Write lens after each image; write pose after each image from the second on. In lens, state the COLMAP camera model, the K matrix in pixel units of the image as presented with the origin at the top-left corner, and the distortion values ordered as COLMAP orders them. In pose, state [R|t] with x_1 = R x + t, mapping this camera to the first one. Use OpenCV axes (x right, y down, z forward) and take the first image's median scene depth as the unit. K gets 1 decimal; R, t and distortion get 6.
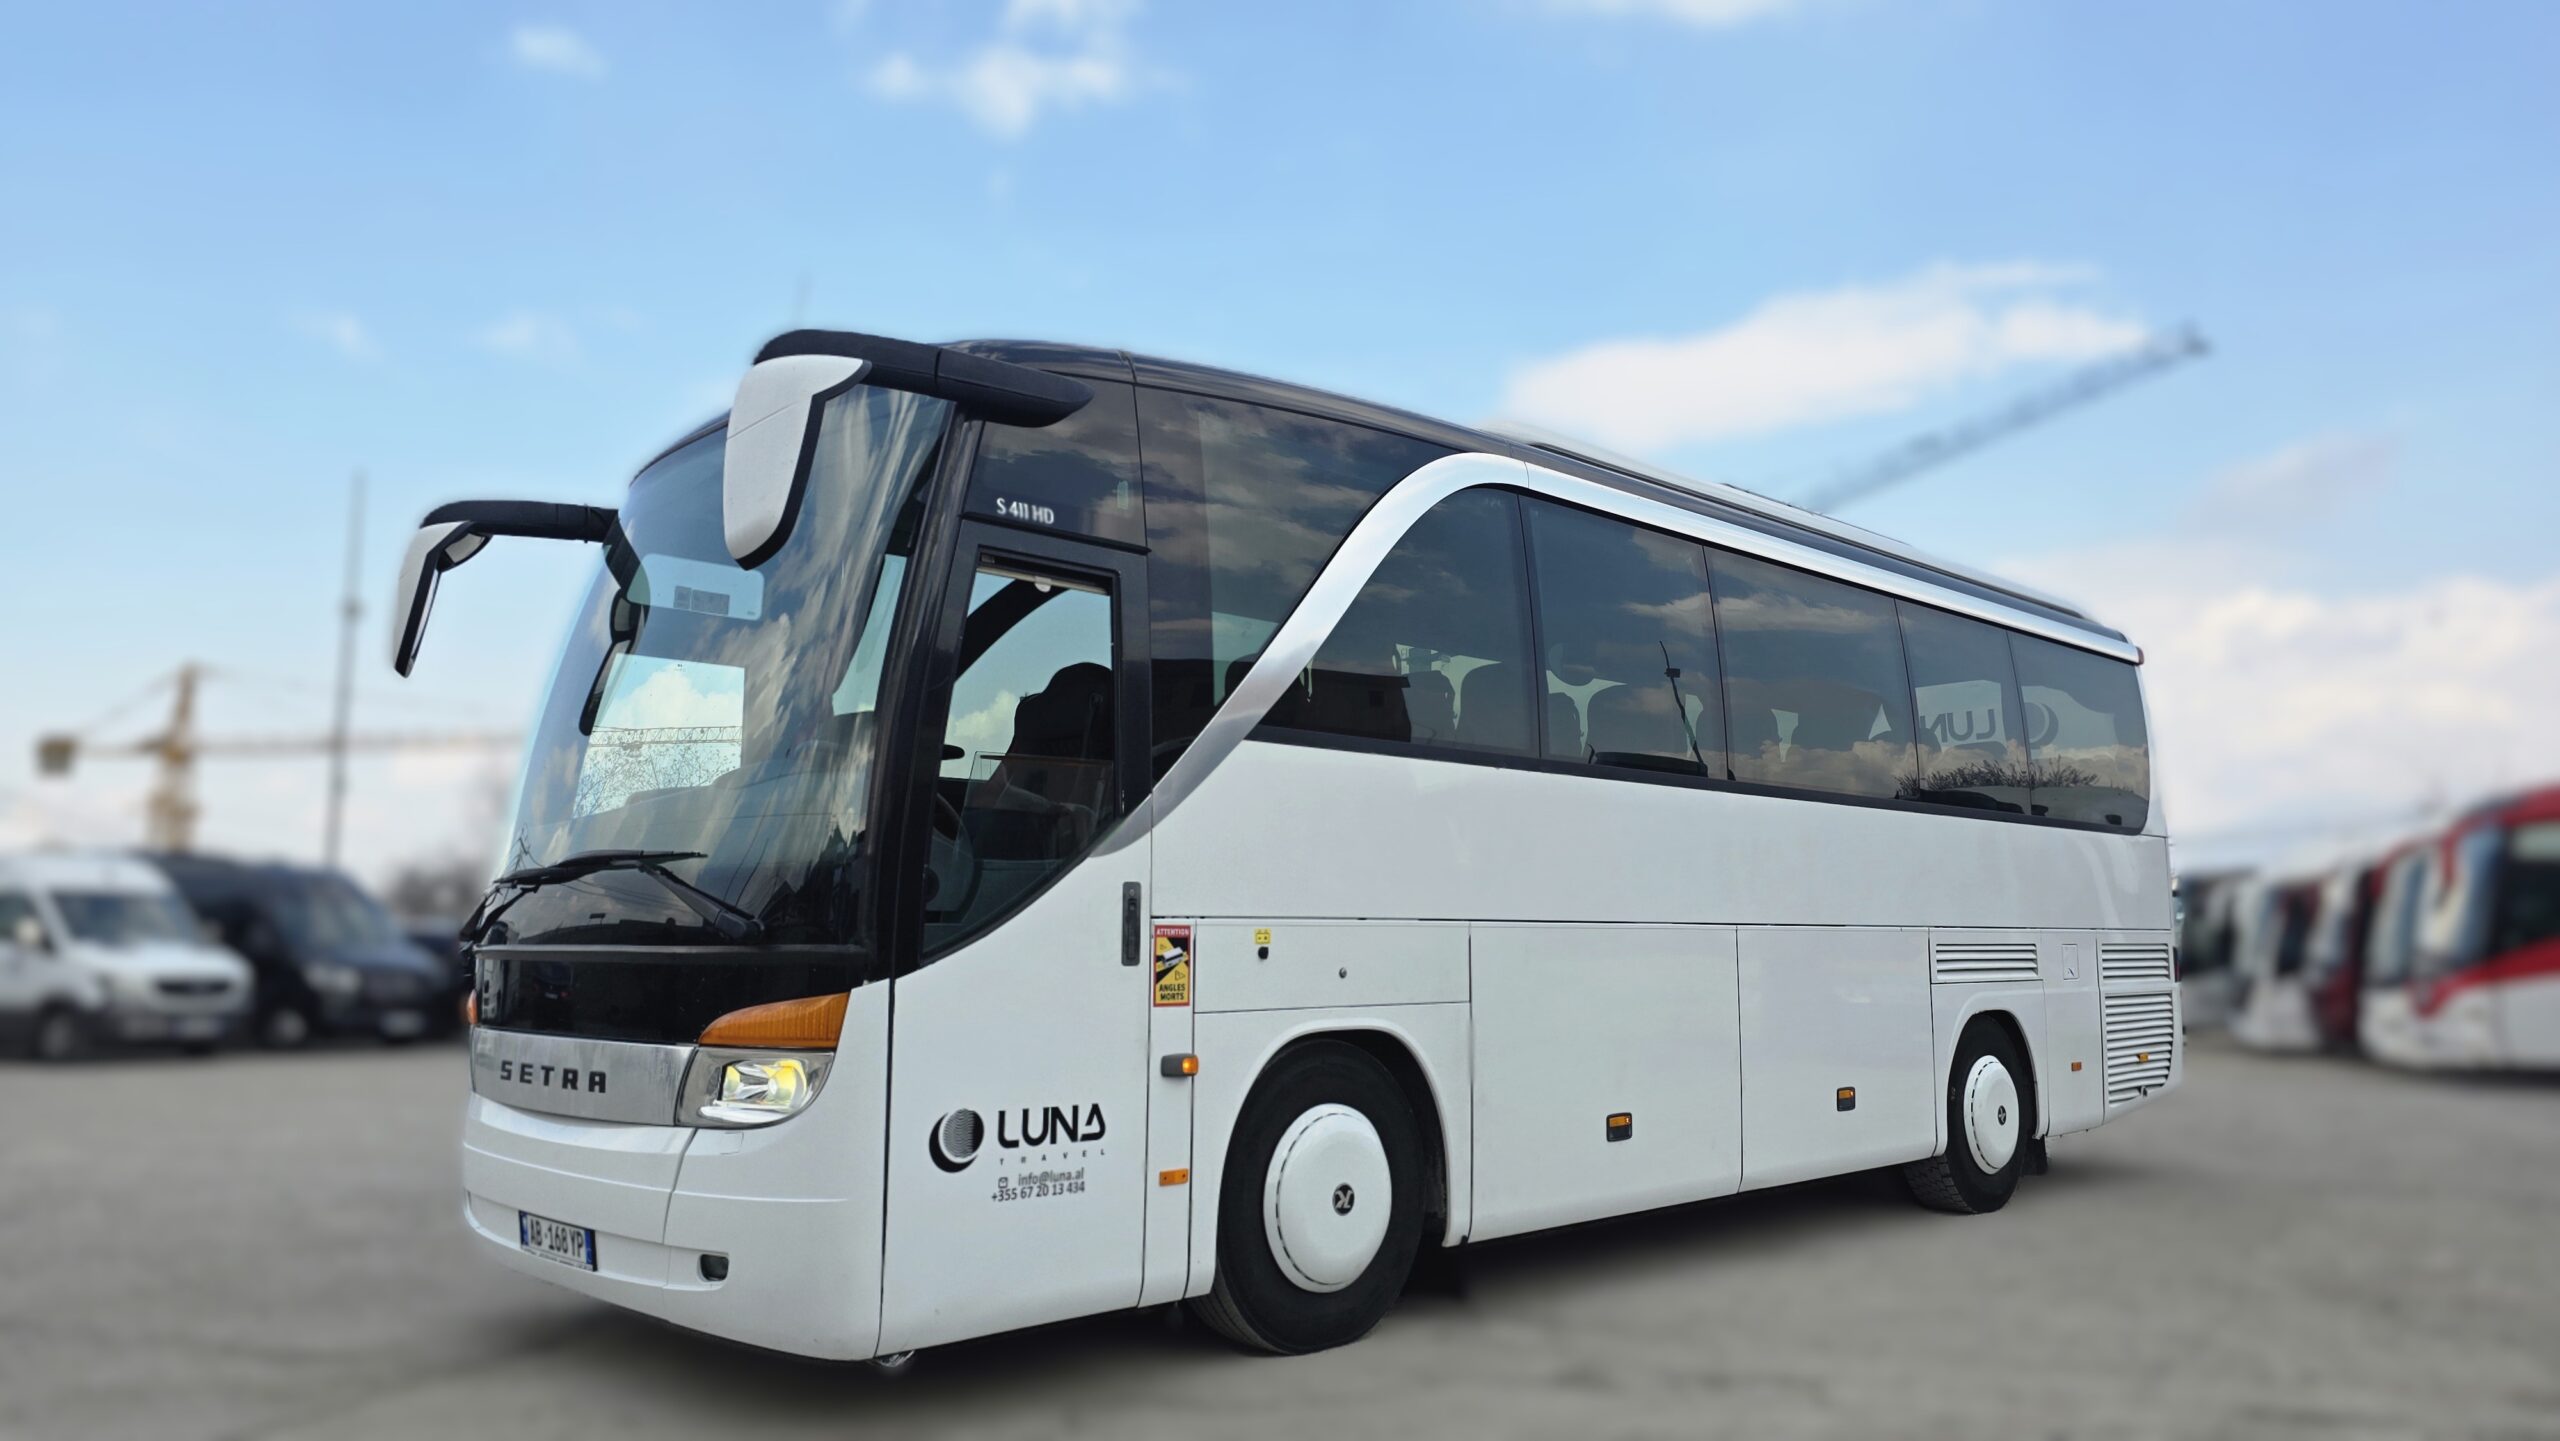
lens RADIAL K [[1753.3, 0, 1280.0], [0, 1753.3, 720.5], [0, 0, 1]] dist [0.114289, -0.249948]
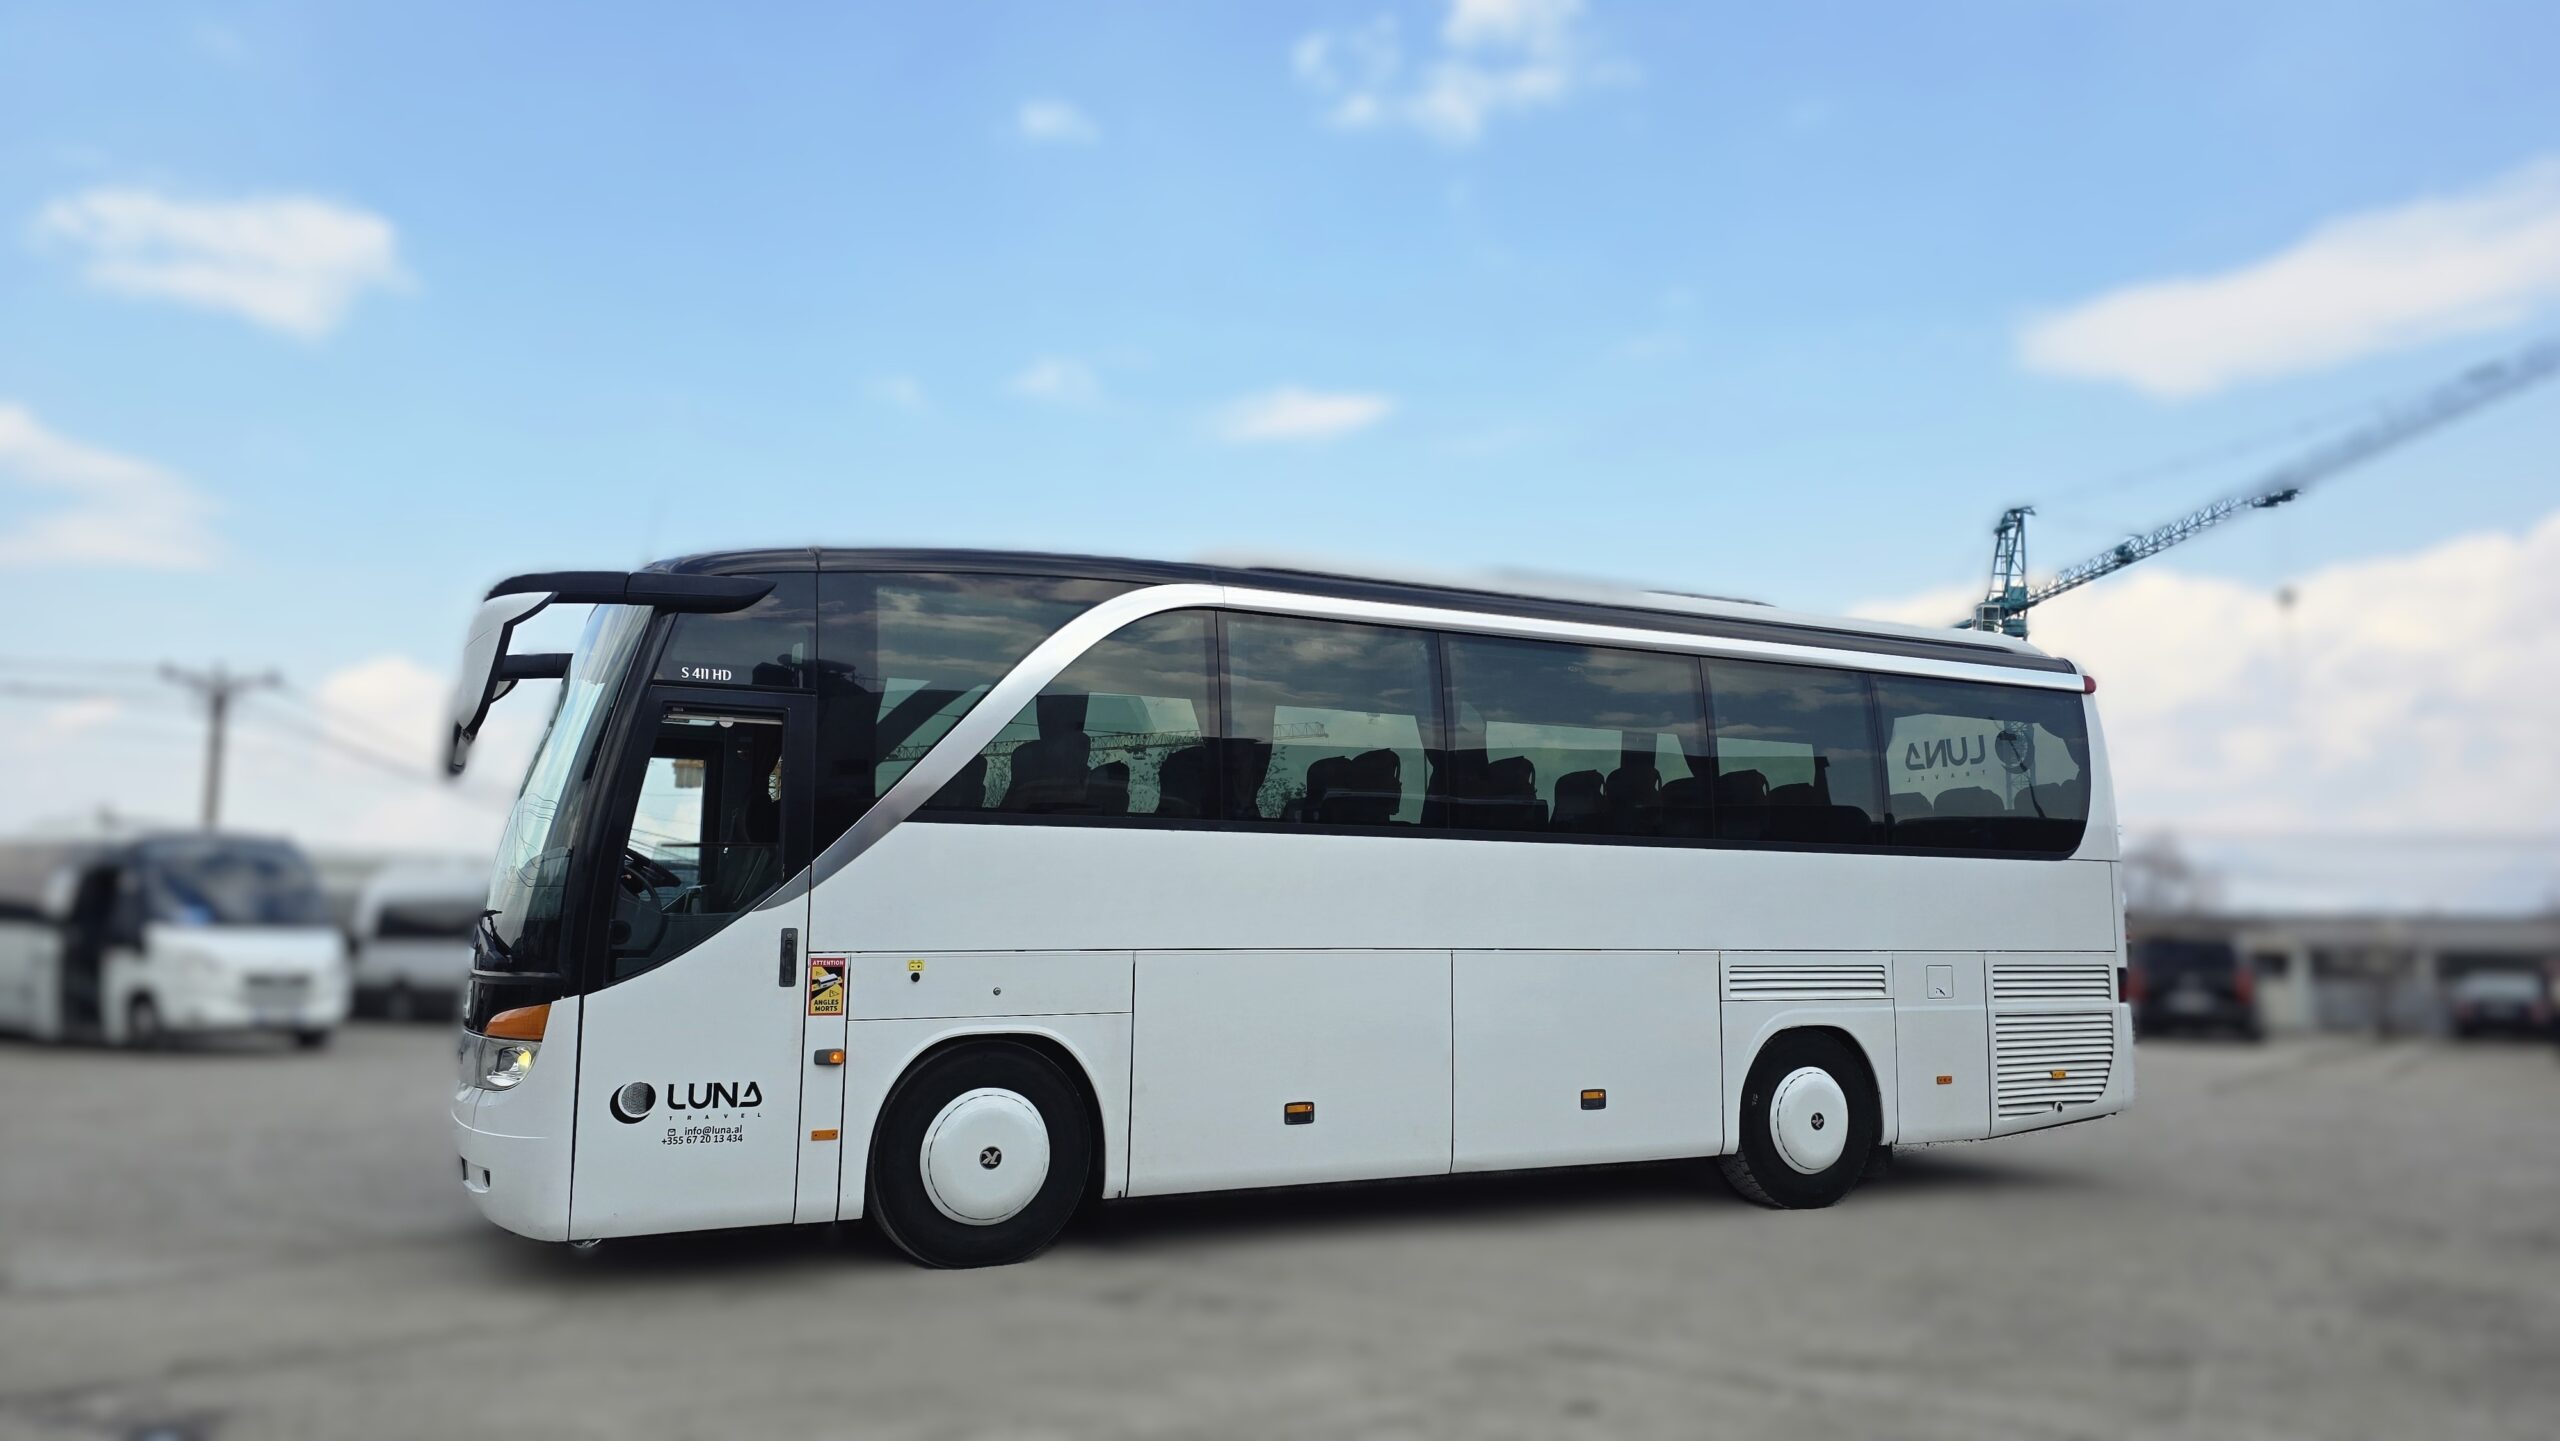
lens RADIAL K [[1753.3, 0, 1280.0], [0, 1753.3, 720.5], [0, 0, 1]] dist [0.114289, -0.249948]
pose [[0.955483, -0.029676, -0.293549, 0.701243], [0.031263, 0.999511, 0.000713, -0.063394], [0.293384, -0.009859, 0.955944, -0.248314]]
